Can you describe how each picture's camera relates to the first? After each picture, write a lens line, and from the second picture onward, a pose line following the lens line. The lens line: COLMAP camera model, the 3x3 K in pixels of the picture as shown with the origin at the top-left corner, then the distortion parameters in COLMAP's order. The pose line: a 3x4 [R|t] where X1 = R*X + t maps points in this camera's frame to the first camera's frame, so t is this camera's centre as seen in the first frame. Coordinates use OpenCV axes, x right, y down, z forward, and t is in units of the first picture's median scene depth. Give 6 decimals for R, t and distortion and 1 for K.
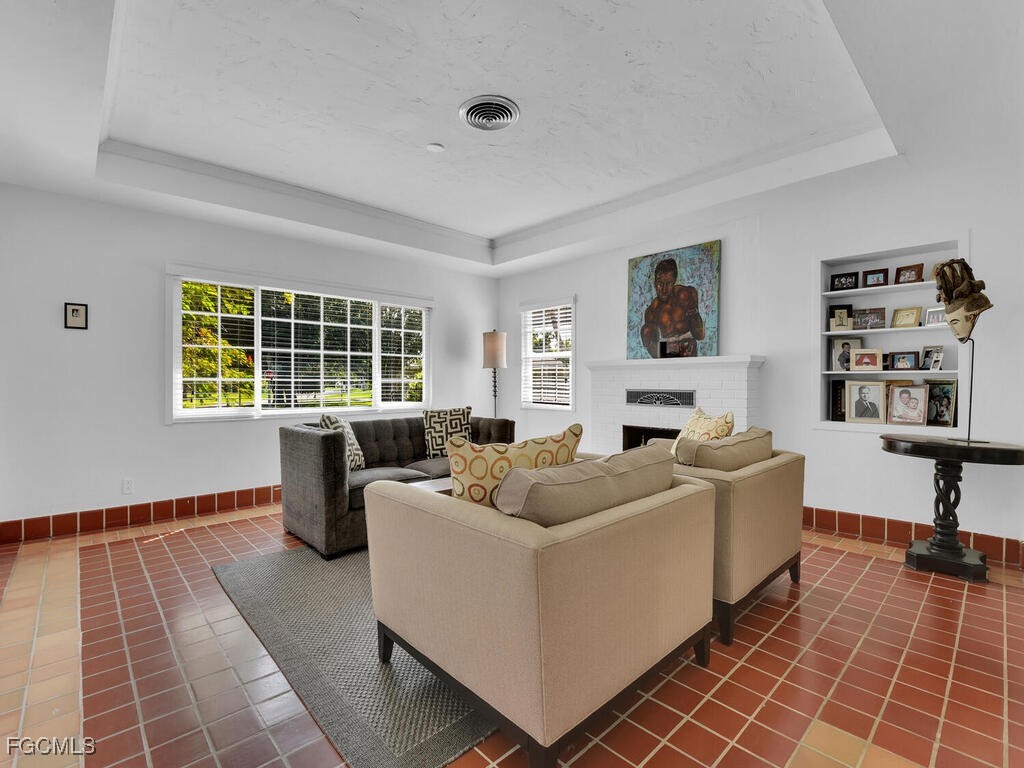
lens RADIAL K [[466.6, 0, 512.2], [0, 466.6, 386.0], [0, 0, 1]] dist [-0.001366, -0.000573]
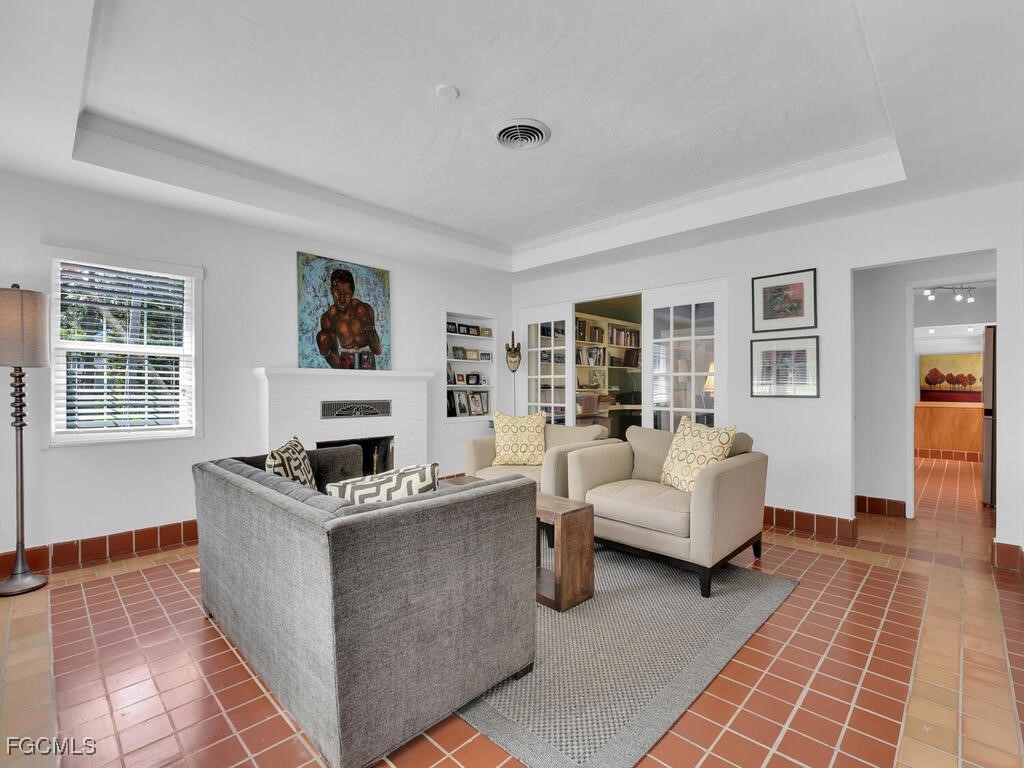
lens RADIAL K [[466.6, 0, 515.0], [0, 466.6, 385.2], [0, 0, 1]] dist [-0.001366, -0.000573]
pose [[-0.047820, 0.002094, 0.998854, -0.708938], [0.004366, 0.999989, -0.001888, -0.022374], [-0.998846, 0.004270, -0.047829, 0.713829]]
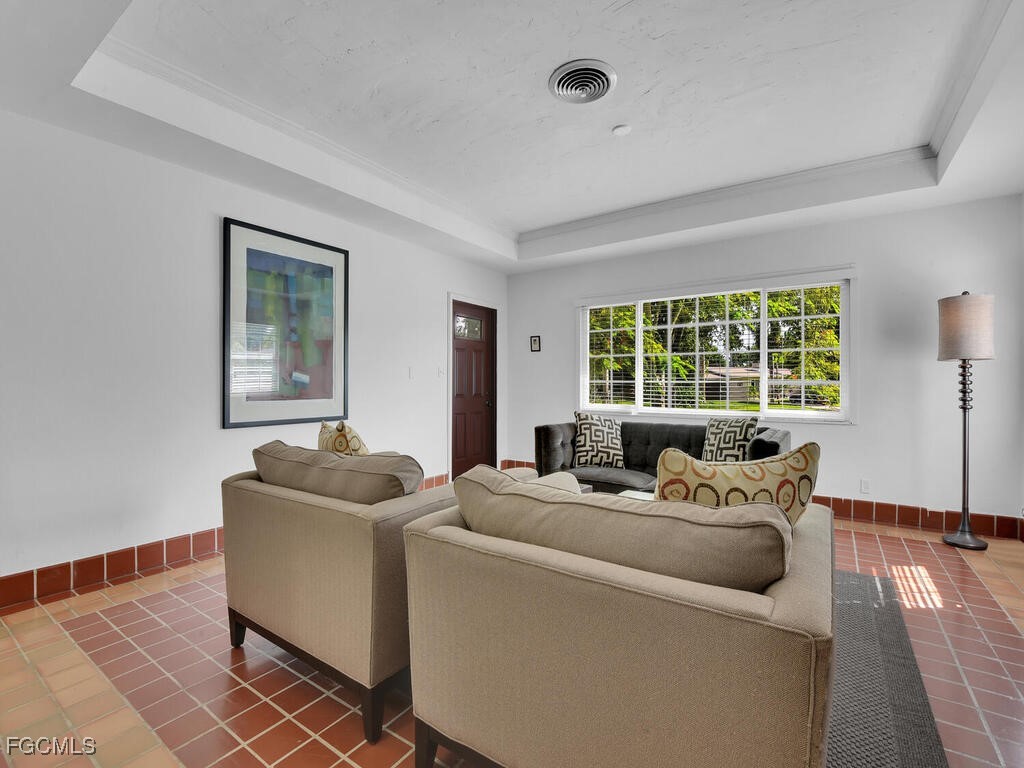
lens RADIAL K [[466.6, 0, 511.3], [0, 466.6, 386.1], [0, 0, 1]] dist [-0.001366, -0.000573]
pose [[0.209659, 0.005808, -0.977757, 0.541850], [-0.009137, 0.999950, 0.003981, -0.004549], [0.977732, 0.008099, 0.209702, 0.465722]]
